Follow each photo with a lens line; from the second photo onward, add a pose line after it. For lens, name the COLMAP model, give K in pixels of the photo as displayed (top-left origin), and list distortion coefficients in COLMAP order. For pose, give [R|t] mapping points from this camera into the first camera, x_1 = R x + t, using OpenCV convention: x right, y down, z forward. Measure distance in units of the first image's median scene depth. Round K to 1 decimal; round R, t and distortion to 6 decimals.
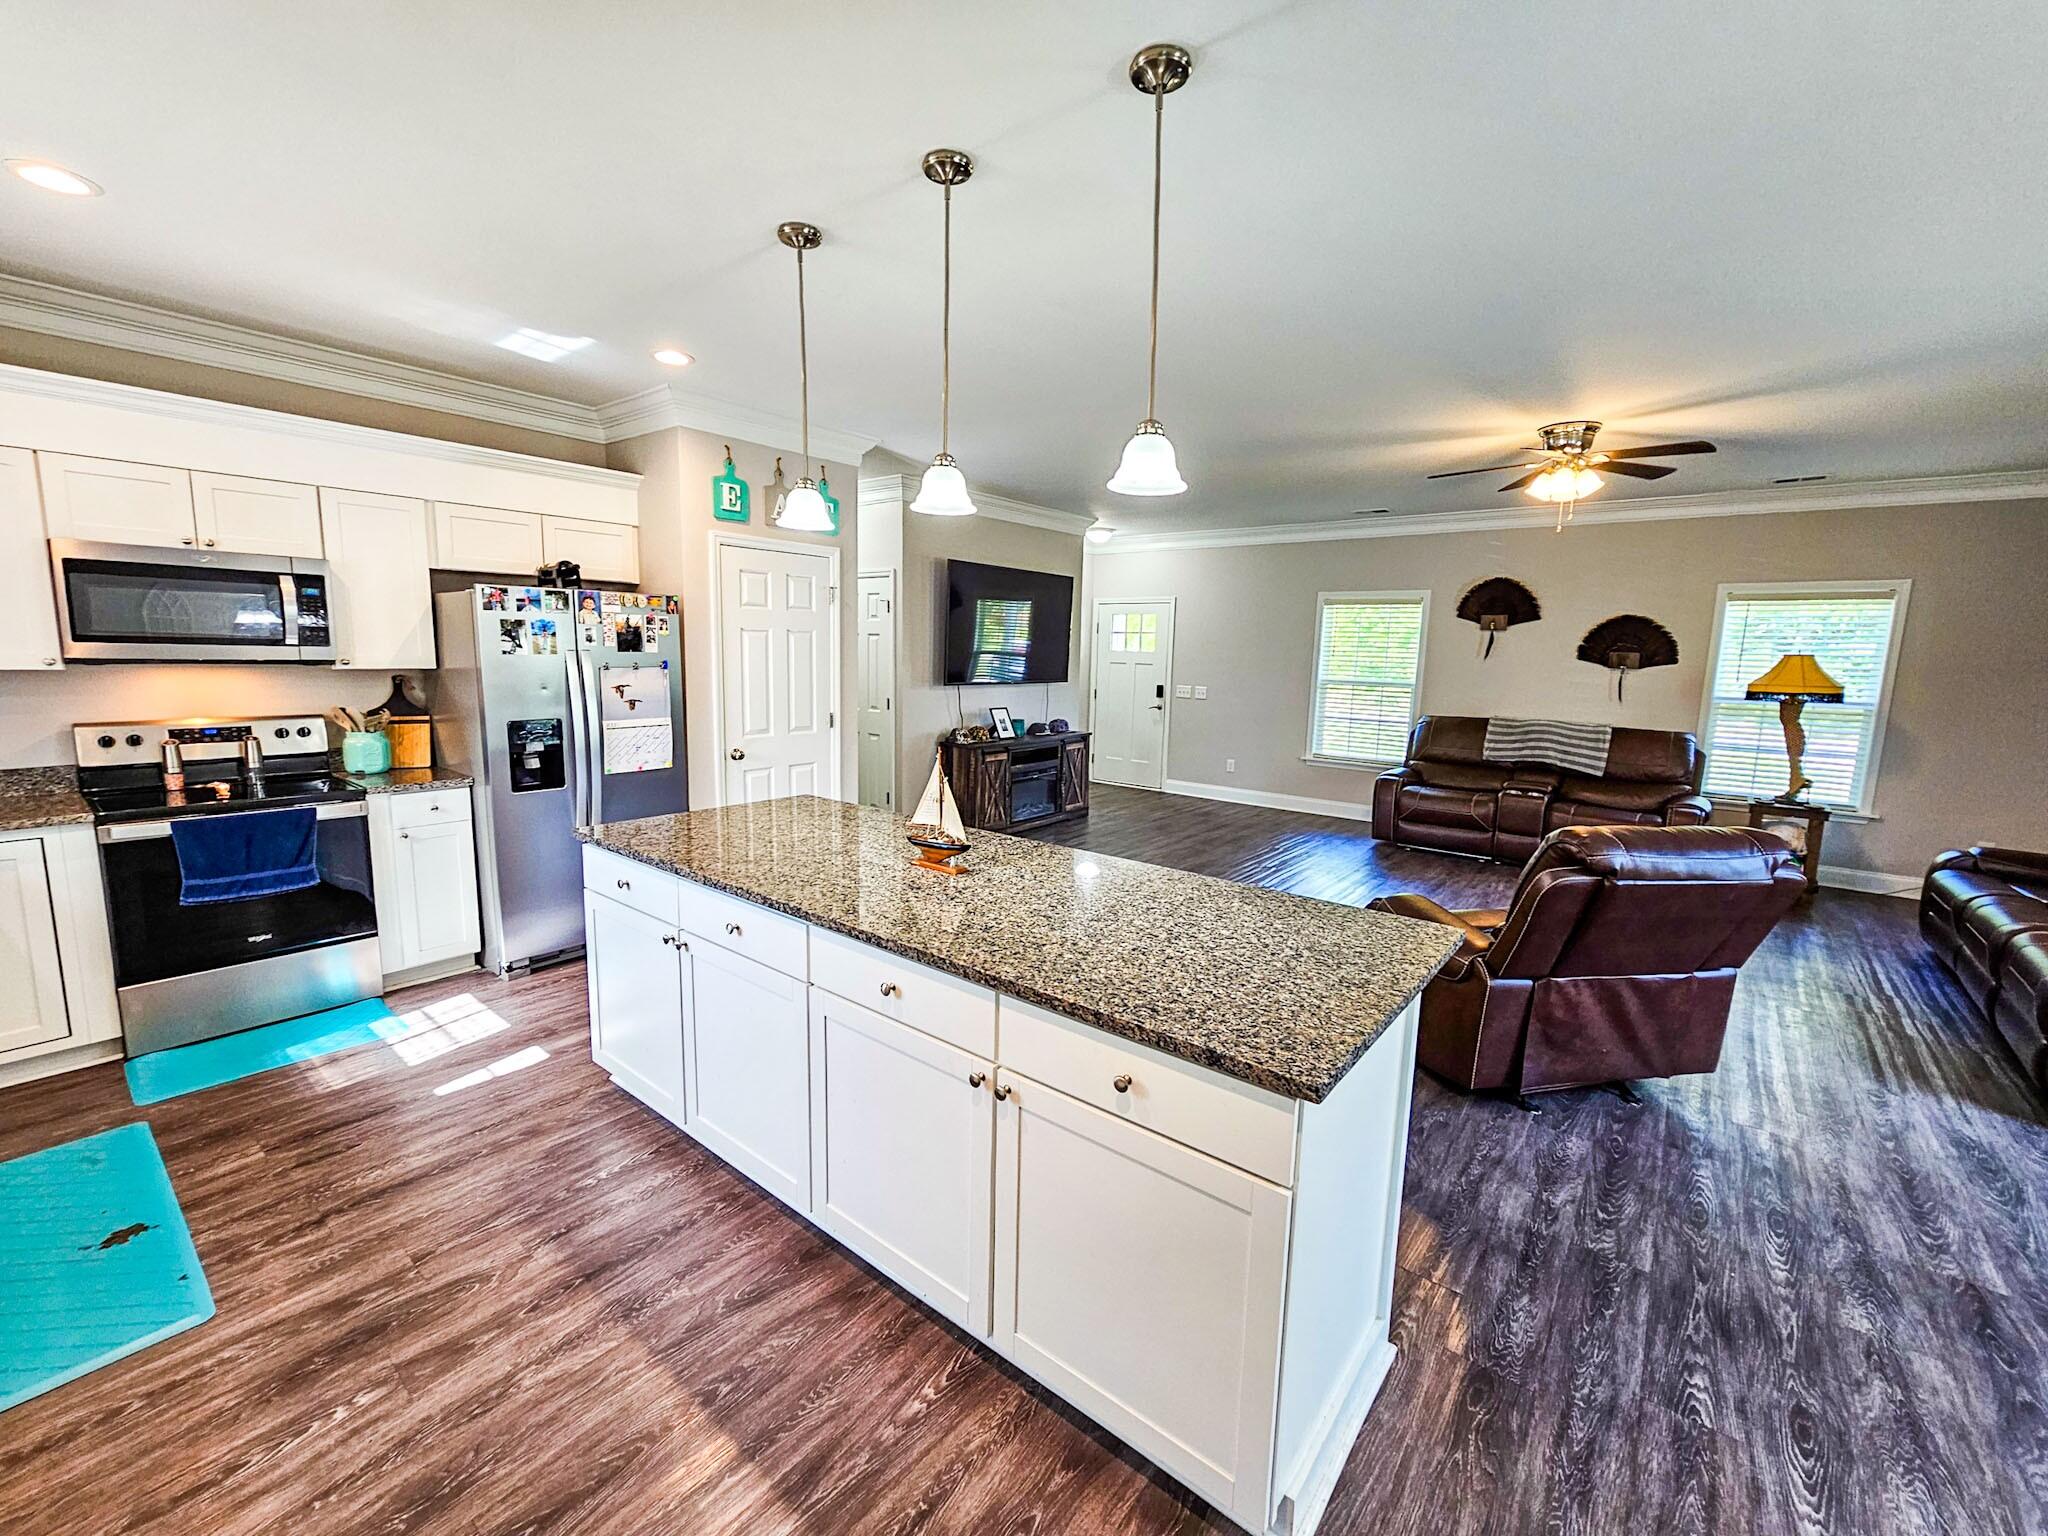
lens RADIAL K [[842.5, 0, 1018.7], [0, 842.5, 768.5], [0, 0, 1]] dist [-0.000800, 0.000026]
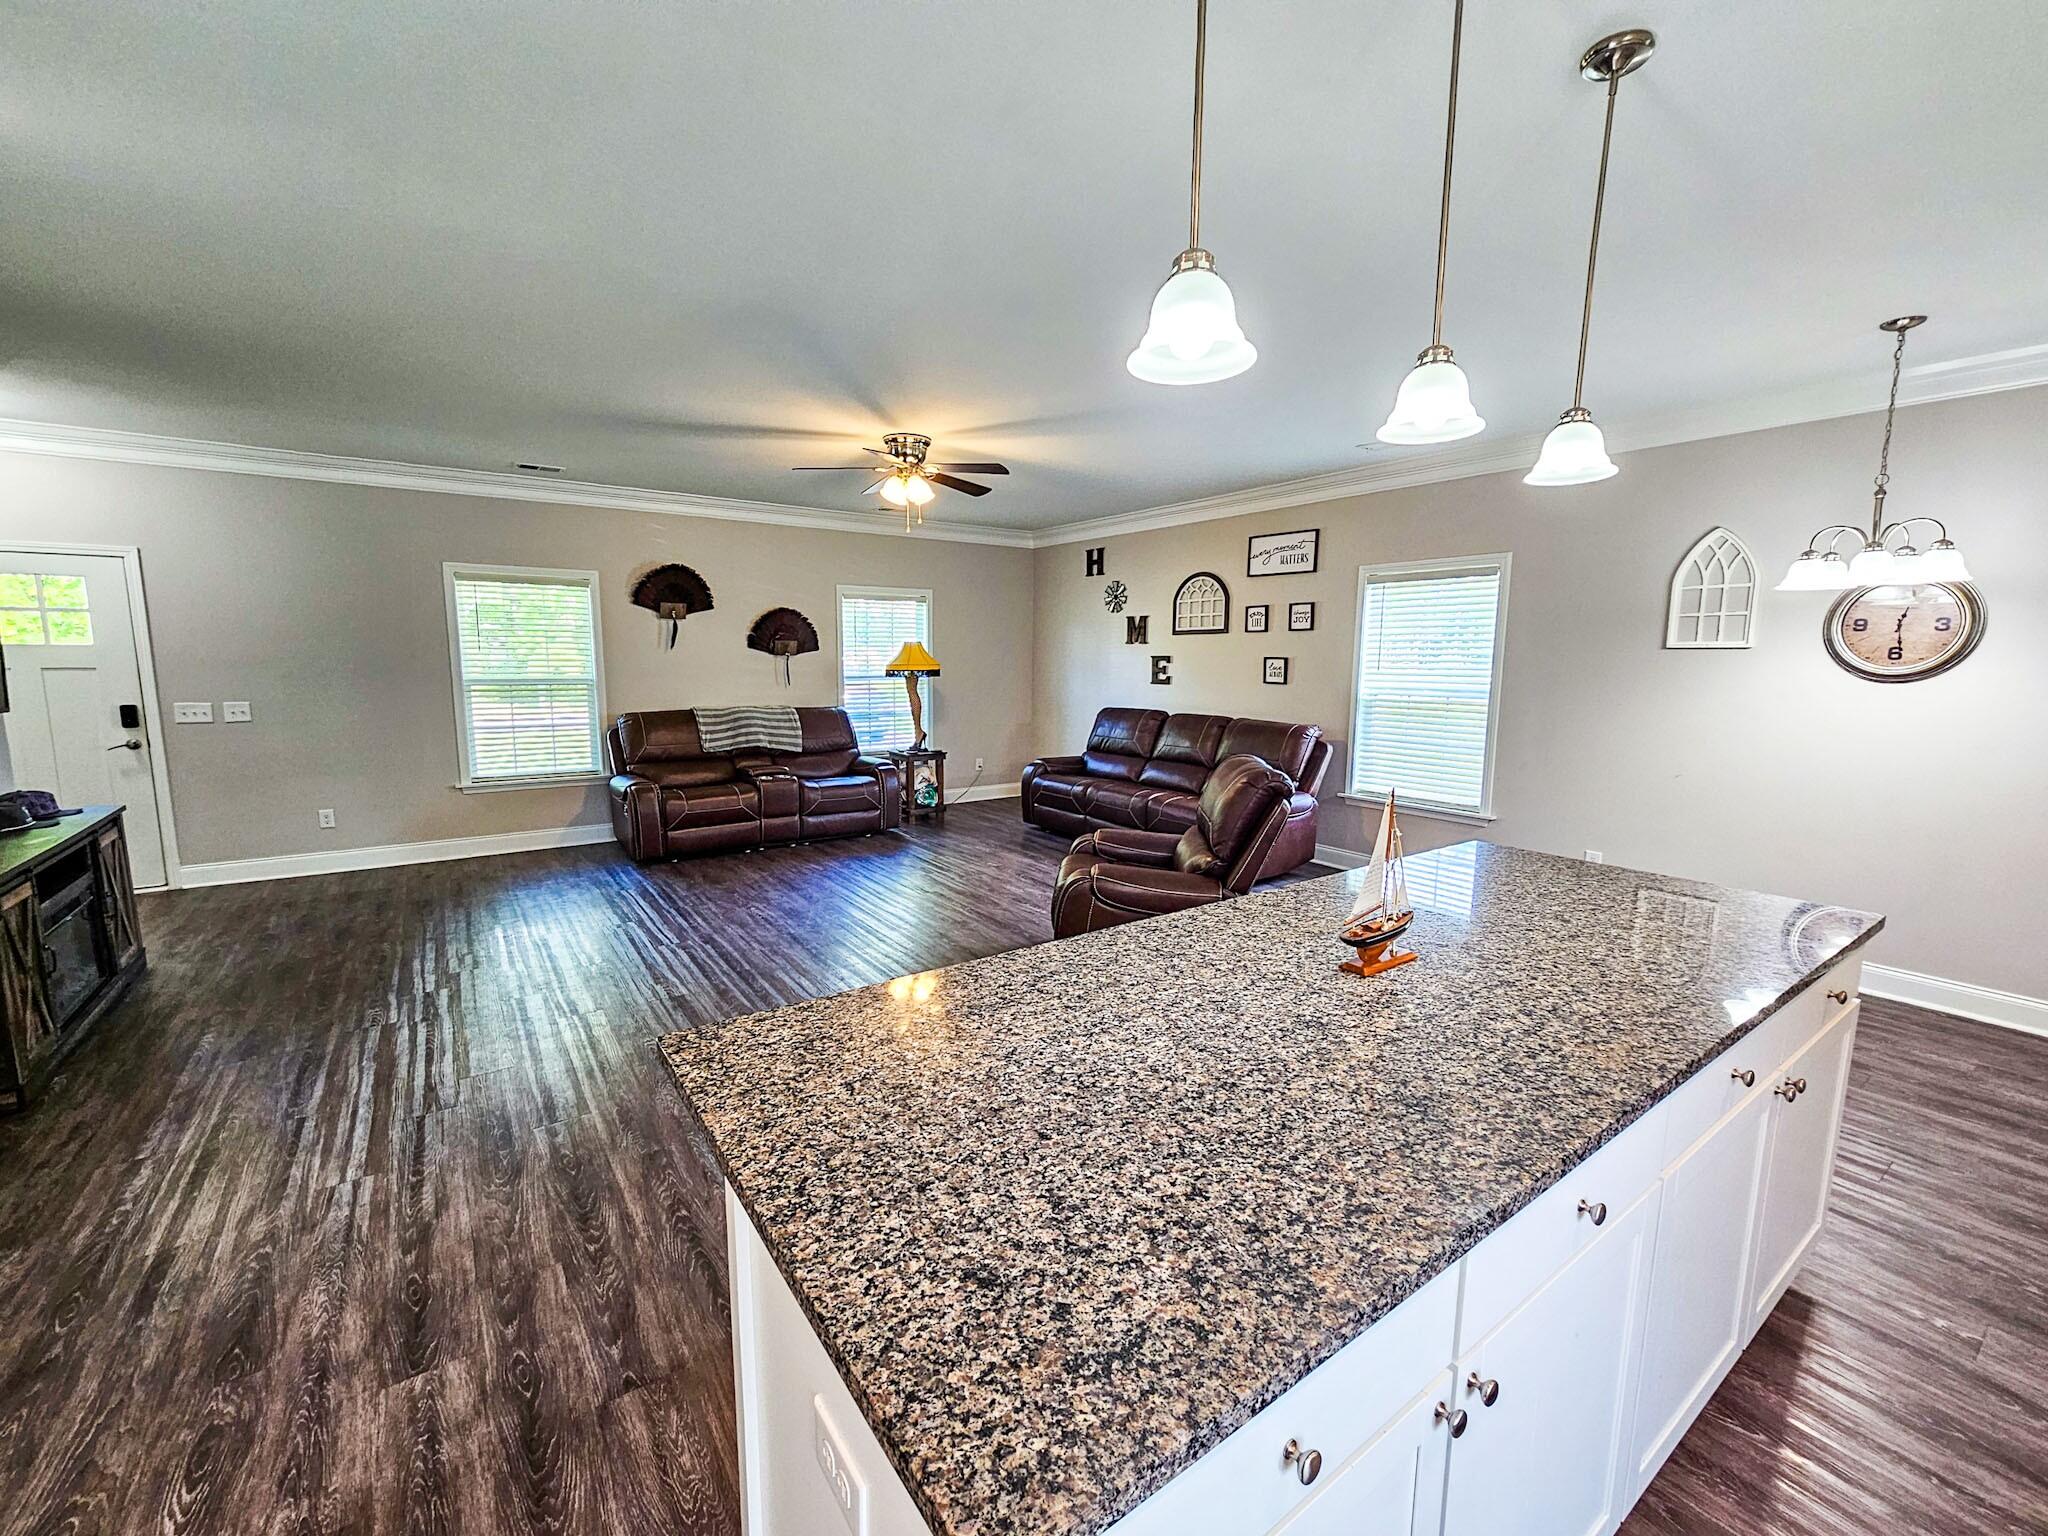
lens RADIAL K [[842.5, 0, 1018.7], [0, 842.5, 768.5], [0, 0, 1]] dist [-0.000800, 0.000026]
pose [[0.272953, -0.150326, 0.950210, -0.762217], [0.138035, 0.983616, 0.115960, -0.149889], [-0.952073, 0.099511, 0.289231, 1.023211]]
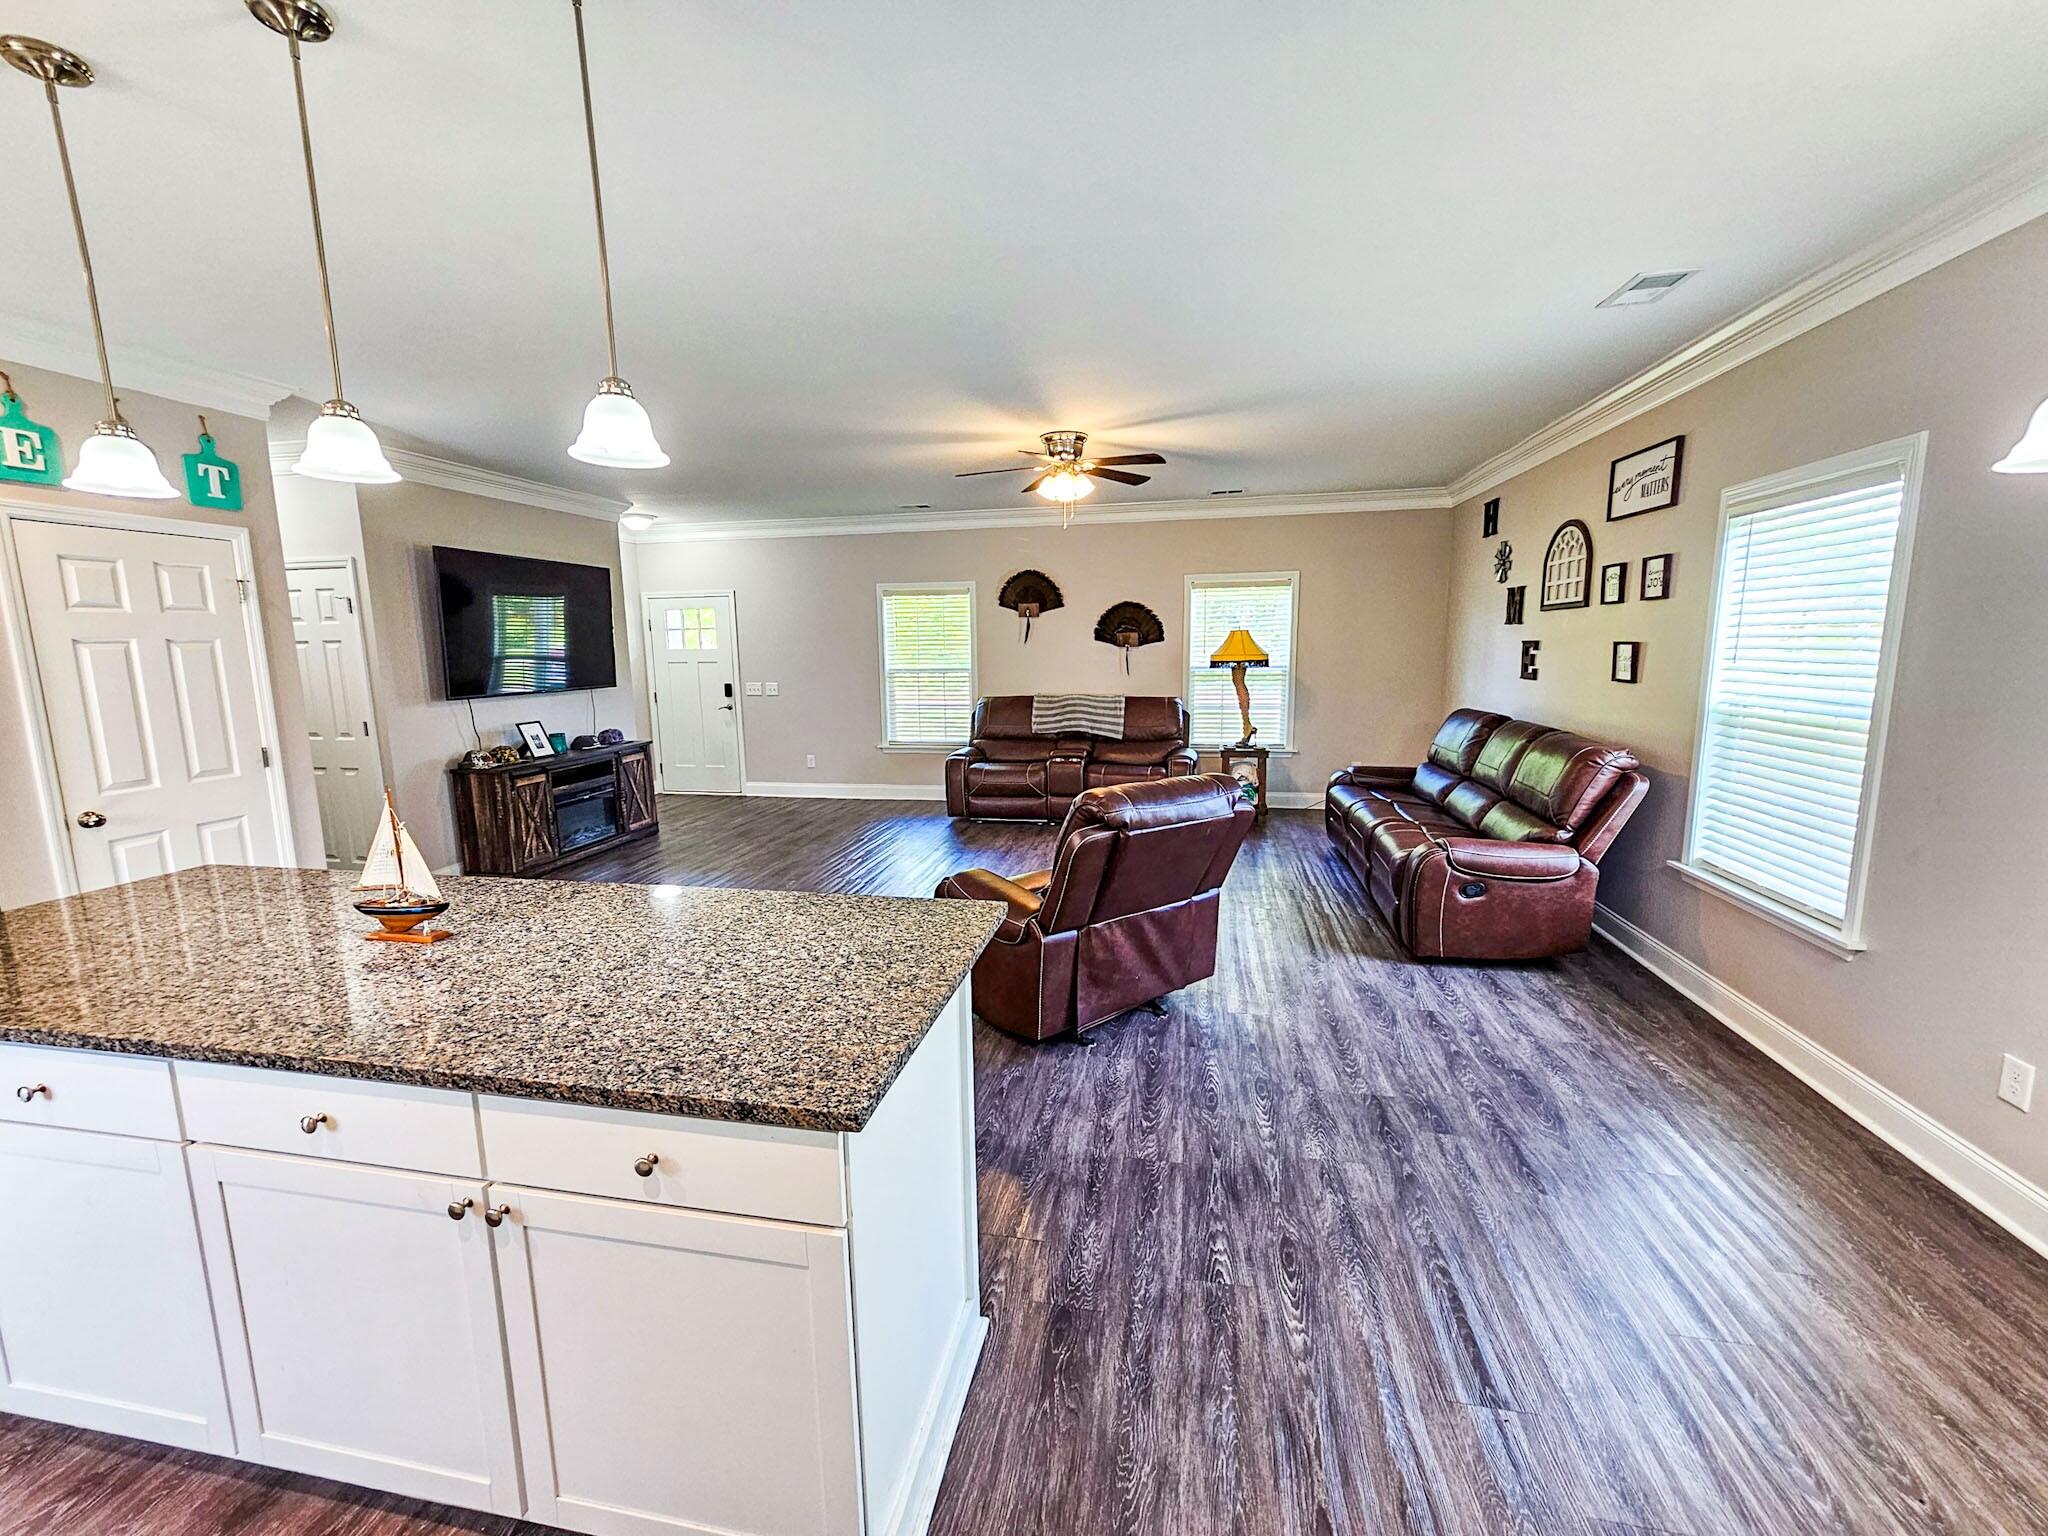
lens RADIAL K [[842.5, 0, 1018.7], [0, 842.5, 768.5], [0, 0, 1]] dist [-0.000800, 0.000026]
pose [[0.884926, -0.105673, 0.453586, 0.067510], [0.102324, 0.994236, 0.032000, -0.004948], [-0.454353, 0.018095, 0.890638, 0.045737]]
